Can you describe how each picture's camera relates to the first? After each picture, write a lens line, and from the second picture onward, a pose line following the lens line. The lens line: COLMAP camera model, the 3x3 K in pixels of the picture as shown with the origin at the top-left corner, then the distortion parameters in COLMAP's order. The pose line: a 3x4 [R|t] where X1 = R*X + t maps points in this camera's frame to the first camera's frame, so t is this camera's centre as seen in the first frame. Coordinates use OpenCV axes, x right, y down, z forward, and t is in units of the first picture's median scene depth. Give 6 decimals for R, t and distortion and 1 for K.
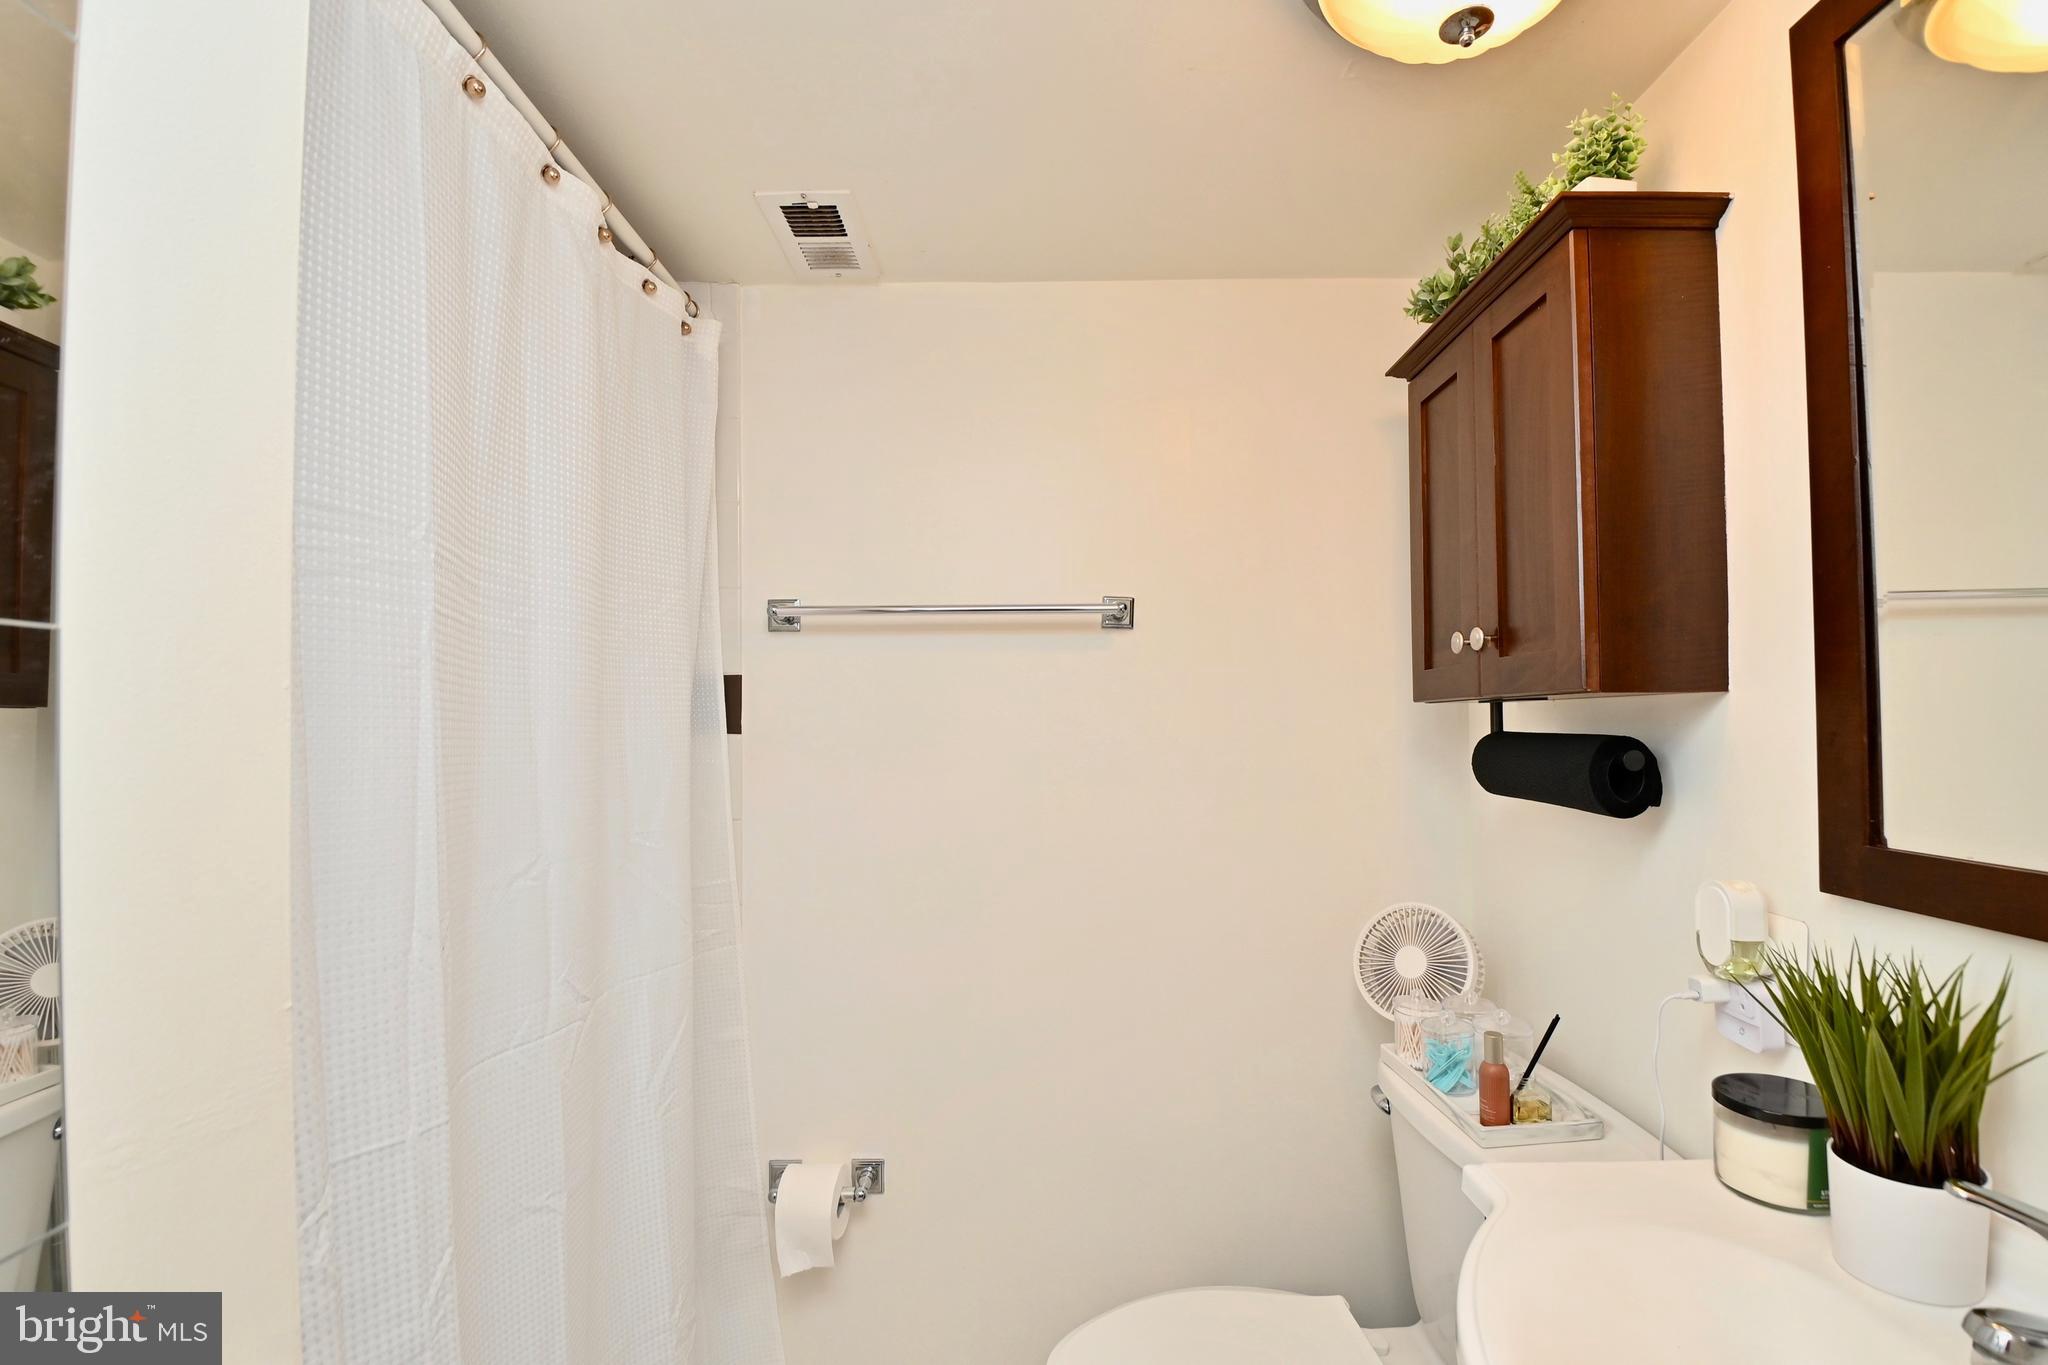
lens RADIAL K [[899.0, 0, 1040.9], [0, 899.0, 712.3], [0, 0, 1]] dist [0.018900, -0.023548]
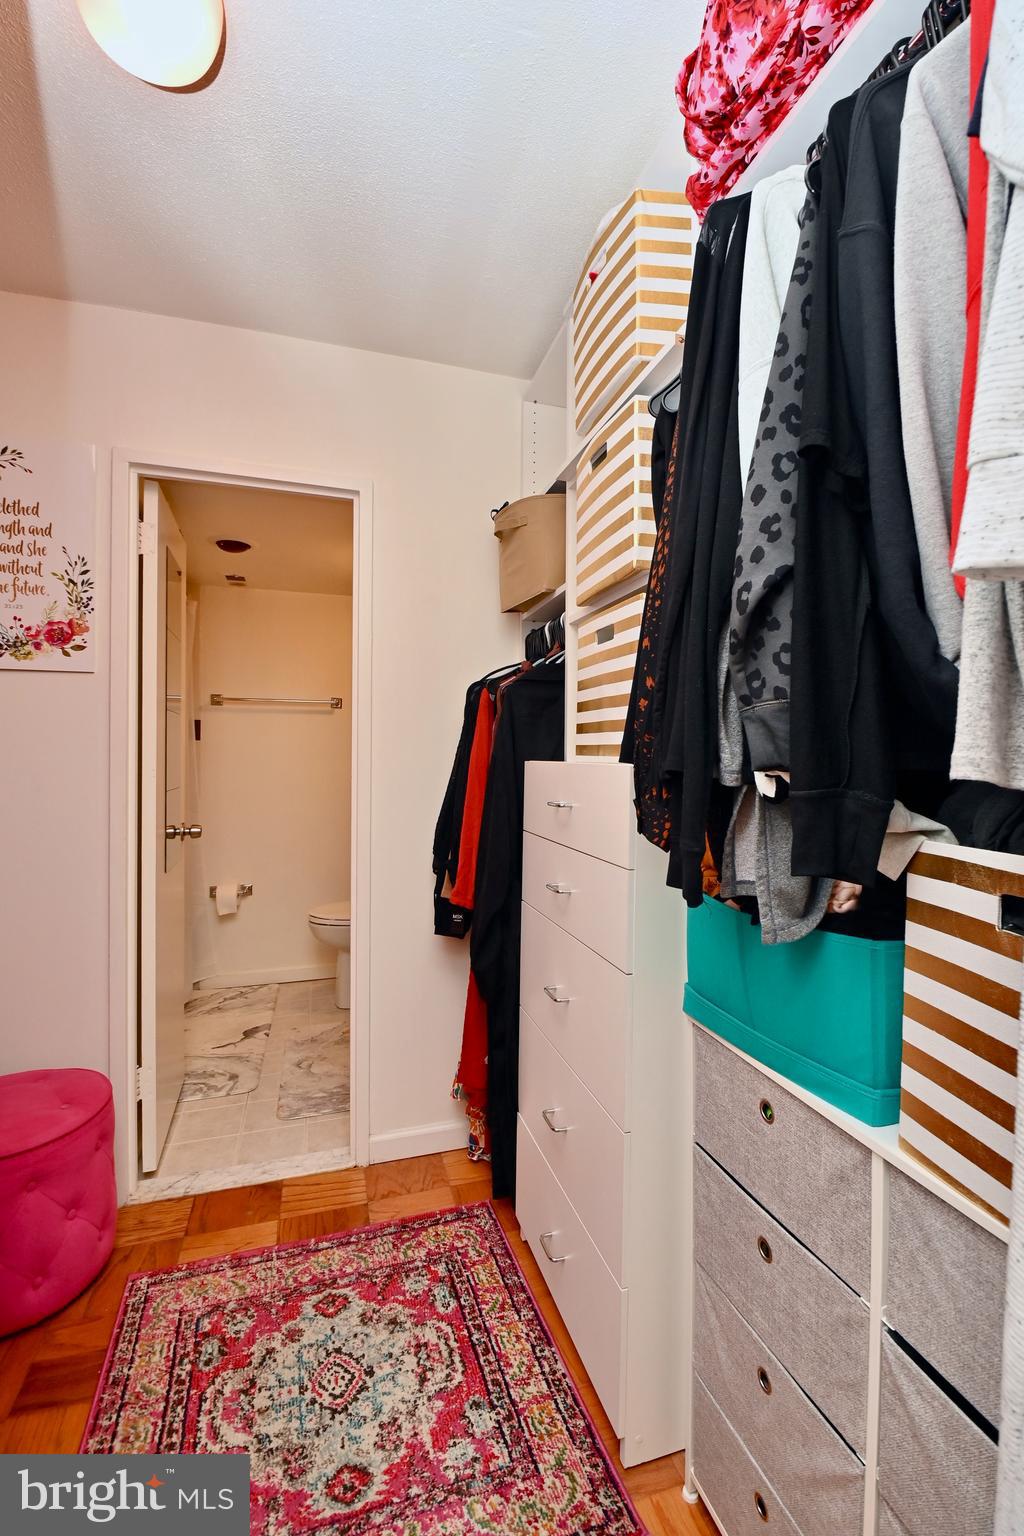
lens RADIAL K [[702.3, 0, 549.4], [0, 702.3, 757.2], [0, 0, 1]] dist [0.016663, -0.027630]
pose [[0.947611, 0.010085, 0.319268, 0.011988], [-0.017934, 0.999605, 0.021653, 0.011534], [-0.318924, -0.026244, 0.947417, -1.848888]]
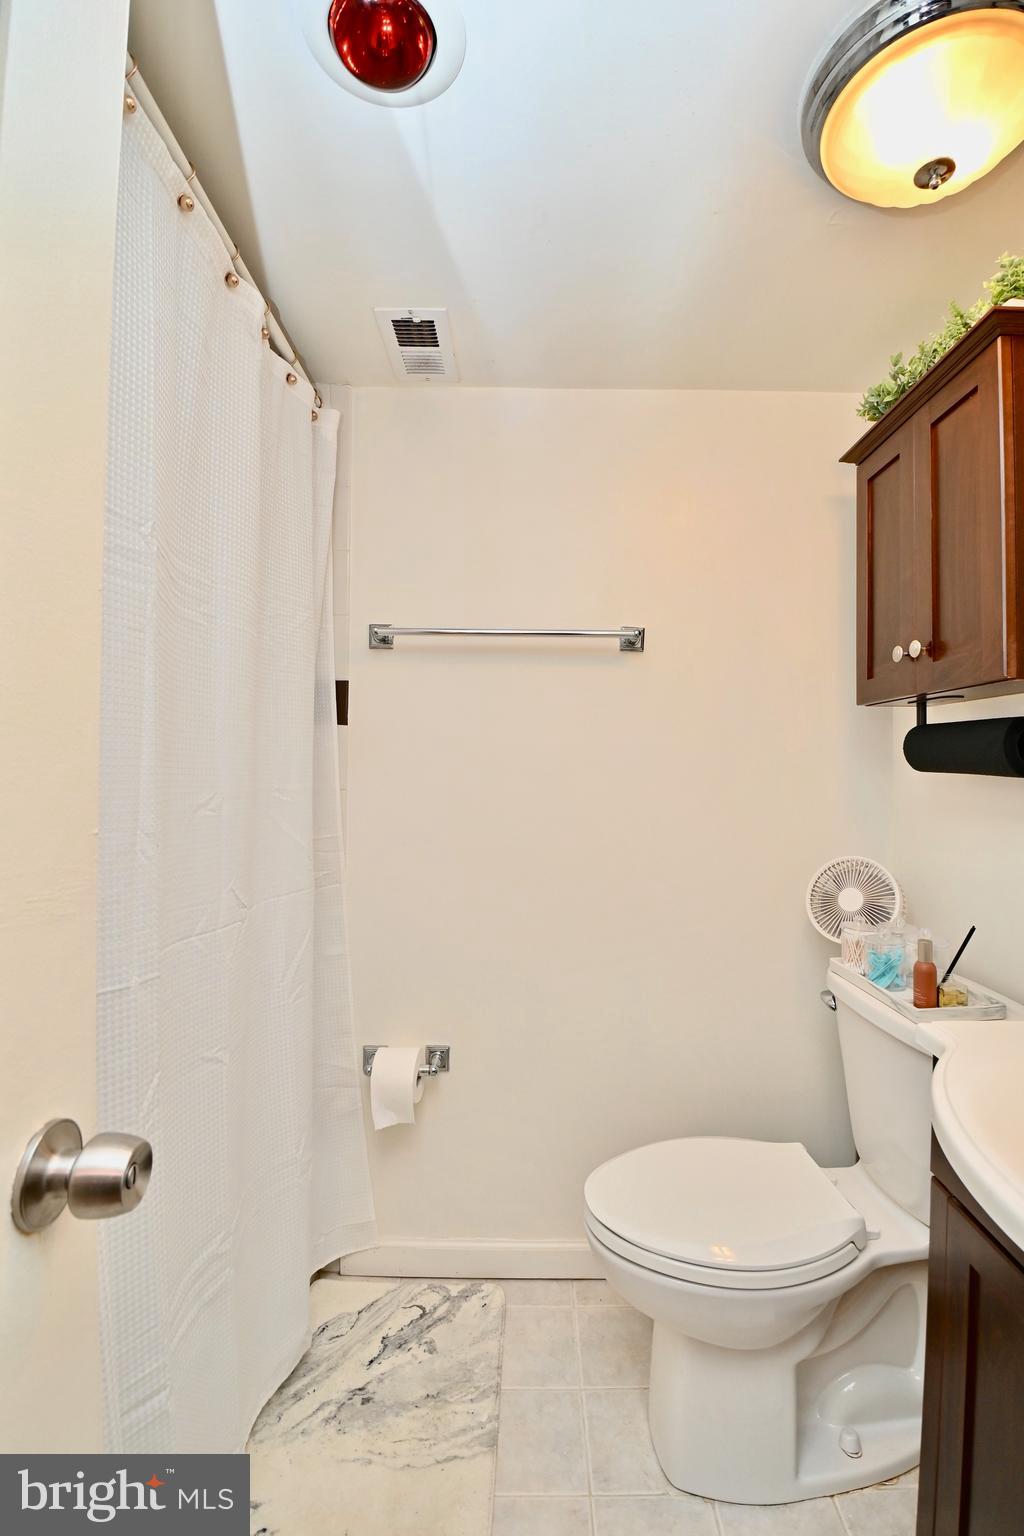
lens RADIAL K [[674.3, 0, 522.1], [0, 674.3, 769.2], [0, 0, 1]] dist [0.018900, -0.023548]
pose [[0.999803, 0.017120, 0.010022, -0.102871], [-0.017137, 0.999852, 0.001666, 0.101894], [-0.009992, -0.001837, 0.999948, 0.001162]]
